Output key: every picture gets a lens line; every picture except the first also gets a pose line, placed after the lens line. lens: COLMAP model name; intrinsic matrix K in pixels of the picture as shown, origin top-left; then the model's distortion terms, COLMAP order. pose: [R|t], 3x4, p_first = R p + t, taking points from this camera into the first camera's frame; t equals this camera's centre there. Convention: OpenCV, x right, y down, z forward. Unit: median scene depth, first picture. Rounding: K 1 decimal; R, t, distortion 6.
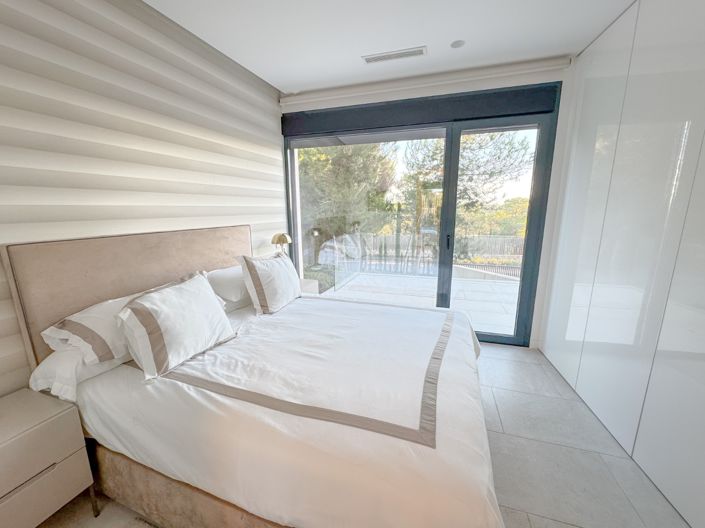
lens RADIAL K [[281.5, 0, 351.5], [0, 281.5, 264.6], [0, 0, 1]] dist [-0.001265, 0.000090]
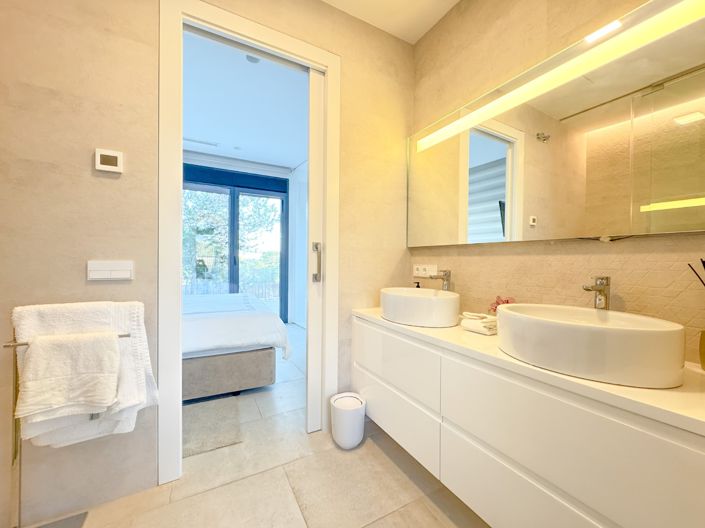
lens RADIAL K [[281.5, 0, 351.5], [0, 281.5, 264.6], [0, 0, 1]] dist [-0.001265, 0.000090]
pose [[0.697907, 0.009822, 0.716121, -0.319393], [0.125015, 0.982884, -0.135316, 0.238111], [-0.705193, 0.183964, 0.684734, -0.500005]]
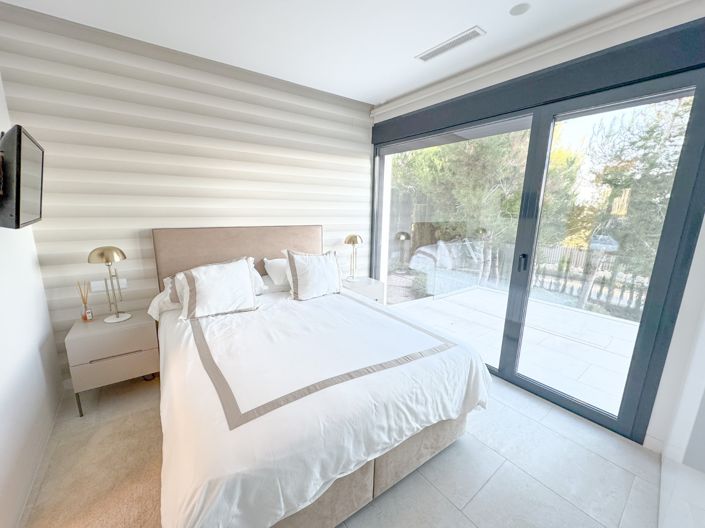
lens RADIAL K [[281.5, 0, 351.5], [0, 281.5, 264.6], [0, 0, 1]] dist [-0.001265, 0.000090]
pose [[0.812353, 0.137713, -0.566672, 0.413710], [-0.137148, 0.989578, 0.043878, -0.044611], [0.566809, 0.042073, 0.822774, 0.100057]]
